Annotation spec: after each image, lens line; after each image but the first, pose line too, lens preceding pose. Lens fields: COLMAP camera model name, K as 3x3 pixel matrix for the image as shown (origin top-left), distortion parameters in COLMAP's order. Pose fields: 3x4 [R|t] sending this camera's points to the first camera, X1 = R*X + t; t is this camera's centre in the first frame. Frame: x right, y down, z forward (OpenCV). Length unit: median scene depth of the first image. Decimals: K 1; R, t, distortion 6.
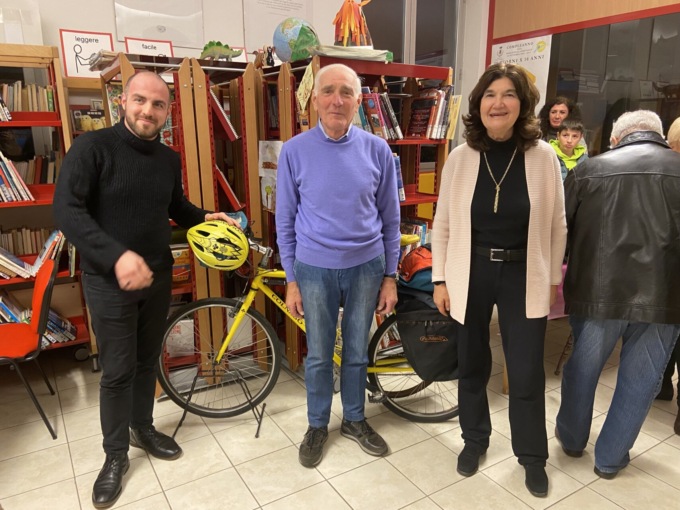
lens RADIAL K [[518.5, 0, 339.8], [0, 518.5, 257.9], [0, 0, 1]] dist [0.037481, -0.031141]
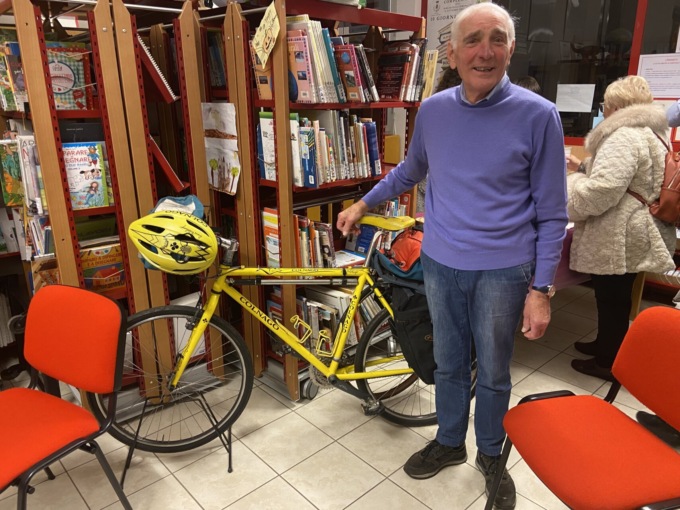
lens RADIAL K [[518.5, 0, 340.8], [0, 518.5, 253.5], [0, 0, 1]] dist [0.037481, -0.031141]
pose [[0.979166, -0.055475, 0.195338, -0.123605], [0.043156, 0.996835, 0.066768, -0.041775], [-0.198424, -0.056947, 0.978461, 0.172411]]
